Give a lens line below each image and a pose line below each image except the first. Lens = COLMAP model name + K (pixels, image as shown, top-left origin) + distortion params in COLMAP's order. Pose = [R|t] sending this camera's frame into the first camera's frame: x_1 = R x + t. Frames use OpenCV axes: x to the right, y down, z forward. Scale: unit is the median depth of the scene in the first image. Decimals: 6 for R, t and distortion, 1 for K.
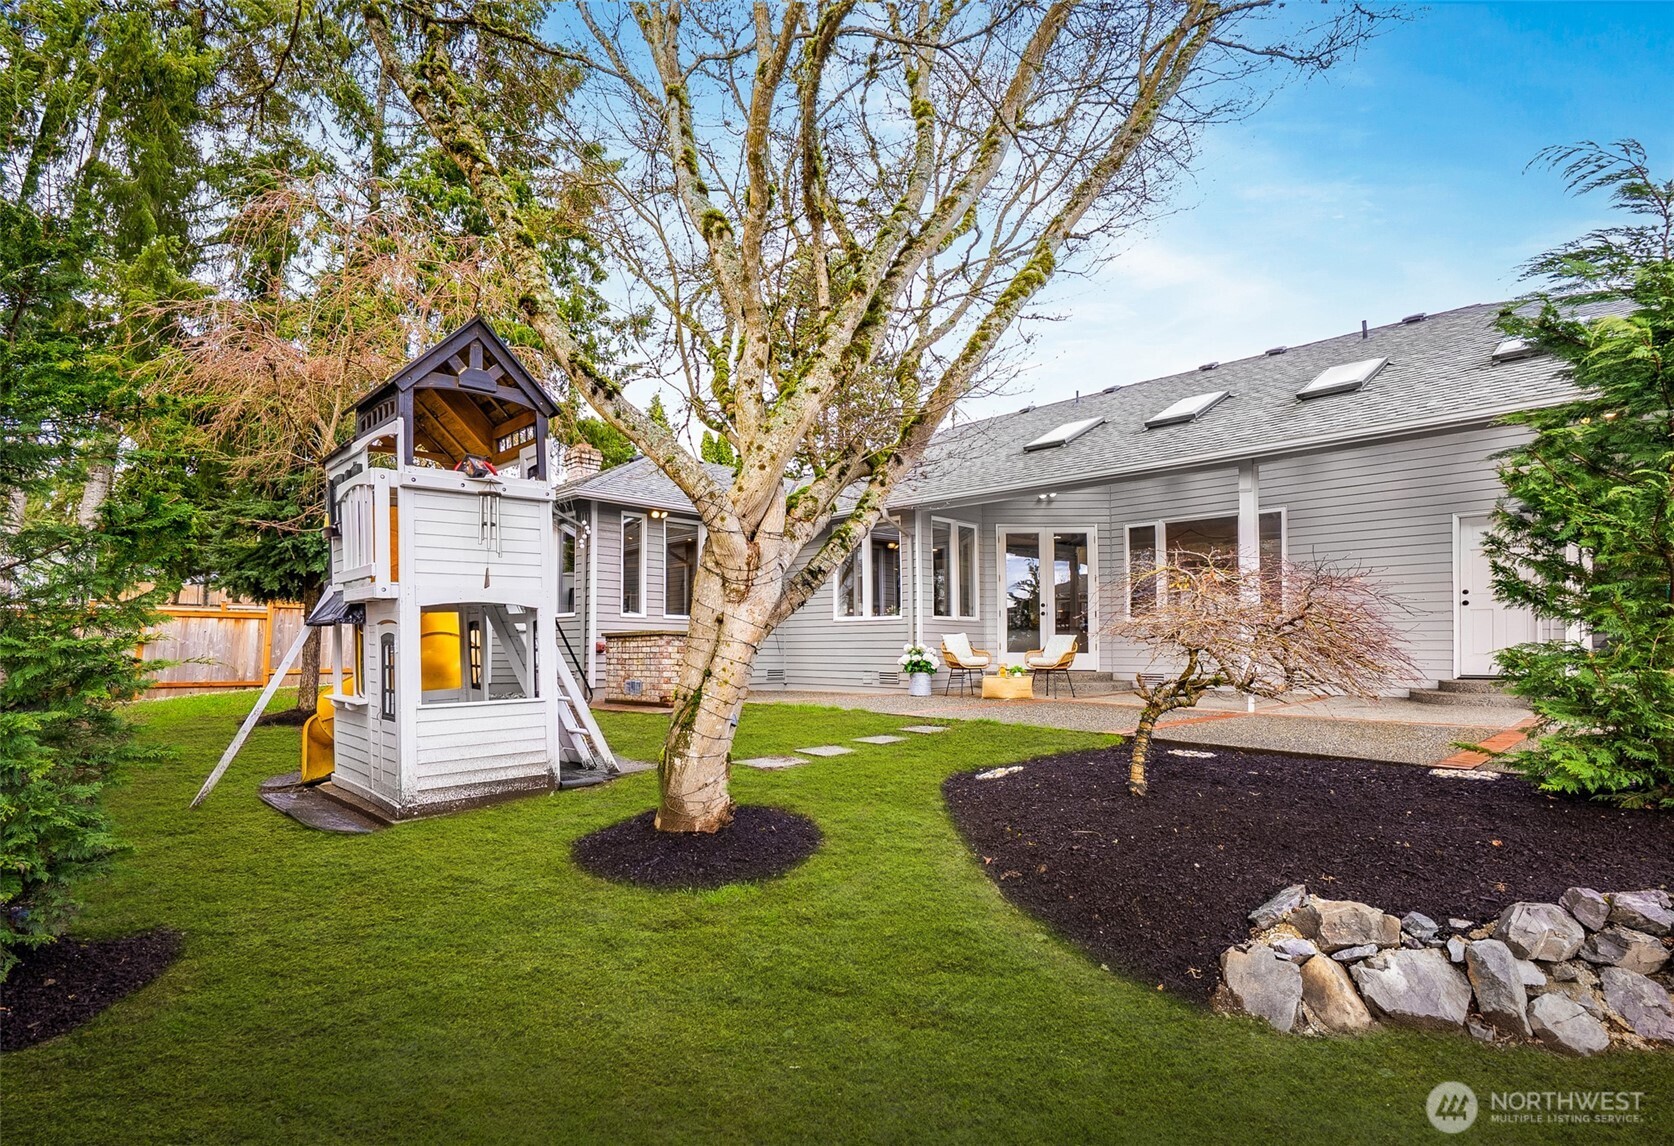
lens RADIAL K [[804.9, 0, 838.9], [0, 804.9, 568.9], [0, 0, 1]] dist [0.001574, 0.000302]
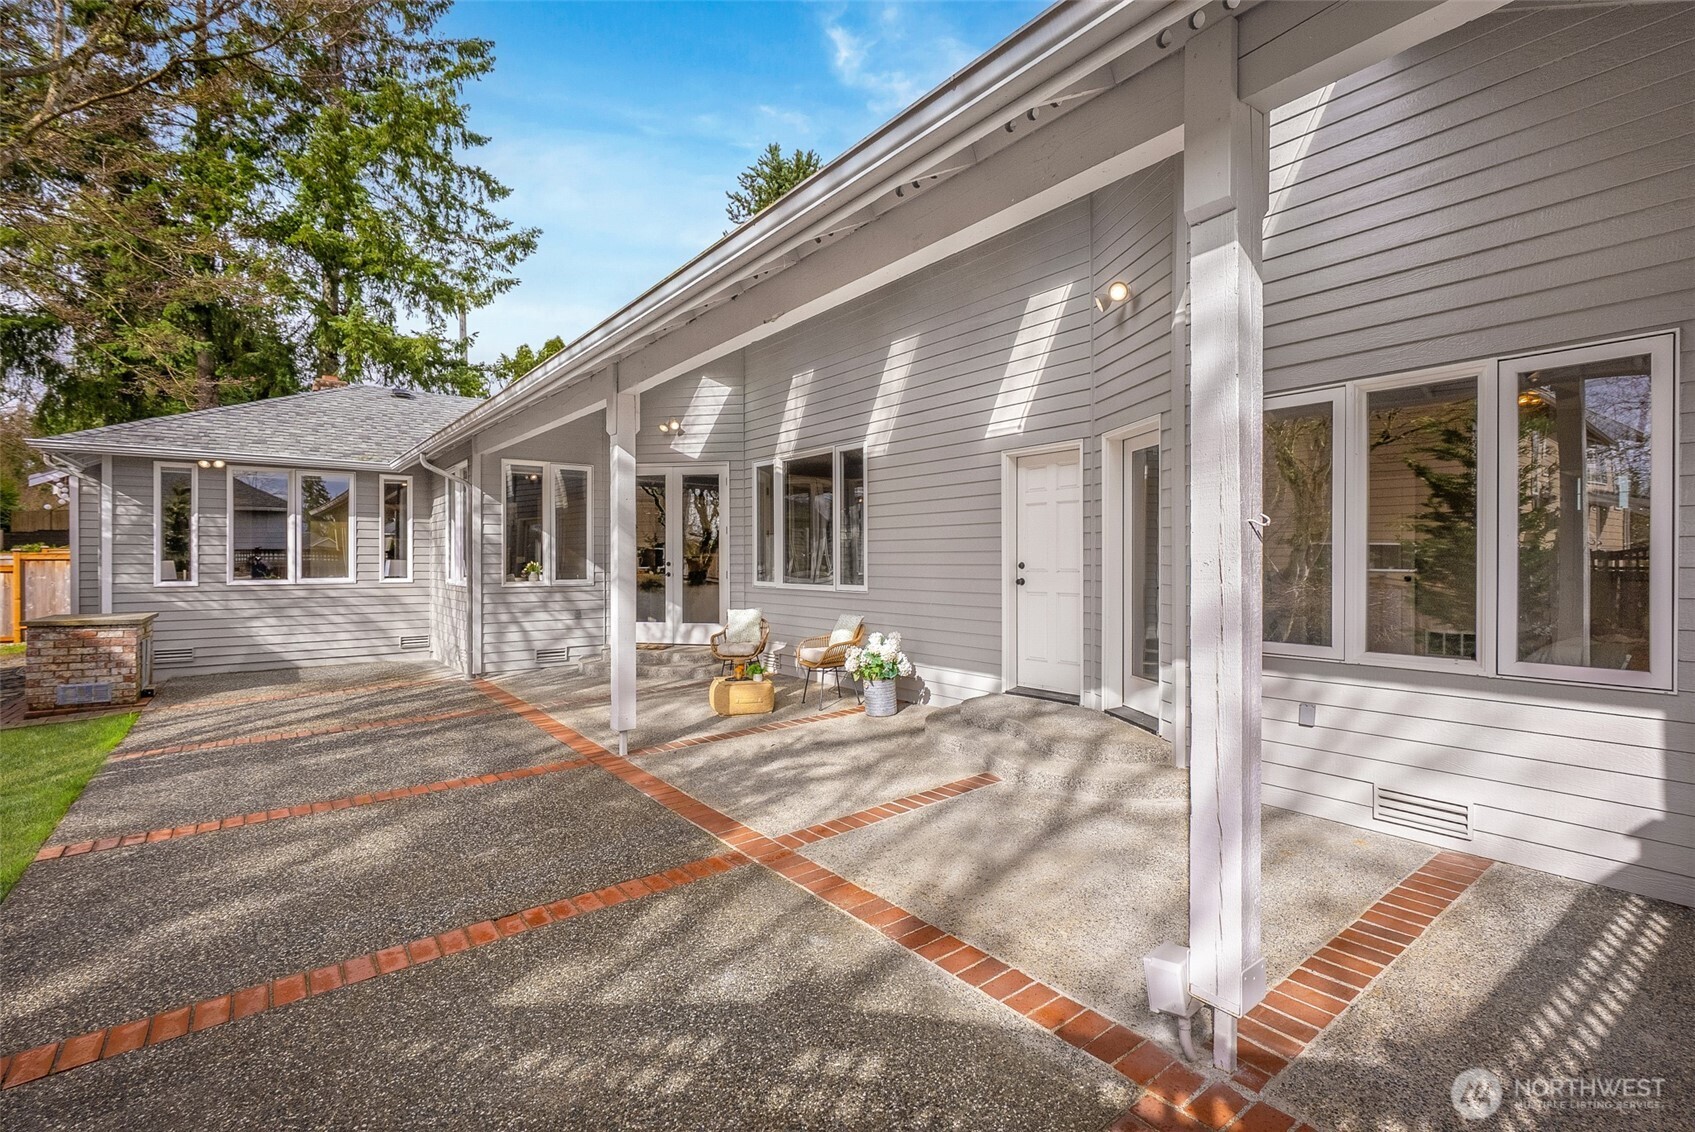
lens RADIAL K [[788.0, 0, 842.8], [0, 788.0, 561.2], [0, 0, 1]] dist [-0.018324, -0.000419]
pose [[0.982918, 0.007593, -0.183888, 0.580017], [0.010490, 0.995213, 0.097163, -0.032748], [0.183746, -0.097432, 0.978133, 0.240308]]
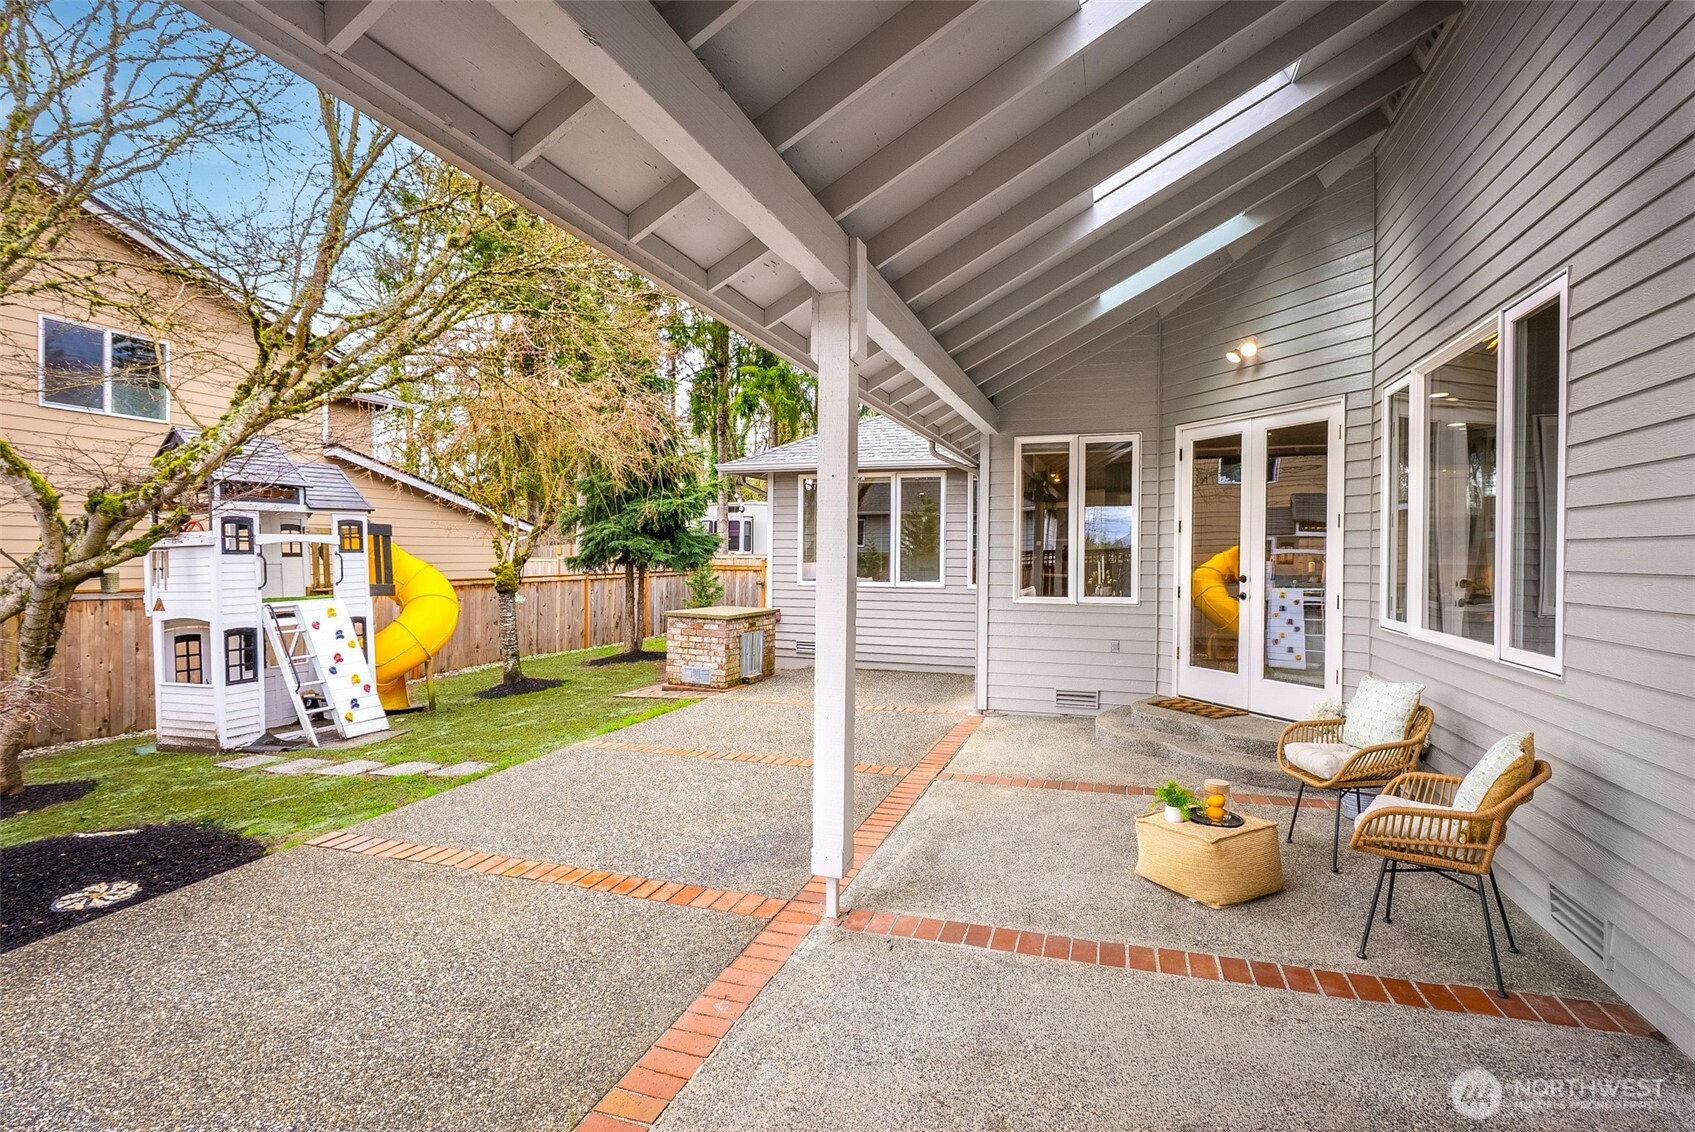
lens RADIAL K [[788.0, 0, 851.3], [0, 788.0, 565.3], [0, 0, 1]] dist [-0.018324, -0.000419]
pose [[0.382667, 0.023743, -0.923581, 0.616003], [0.077439, 0.995328, 0.057672, -0.009465], [0.920635, -0.093591, 0.379040, 0.583491]]
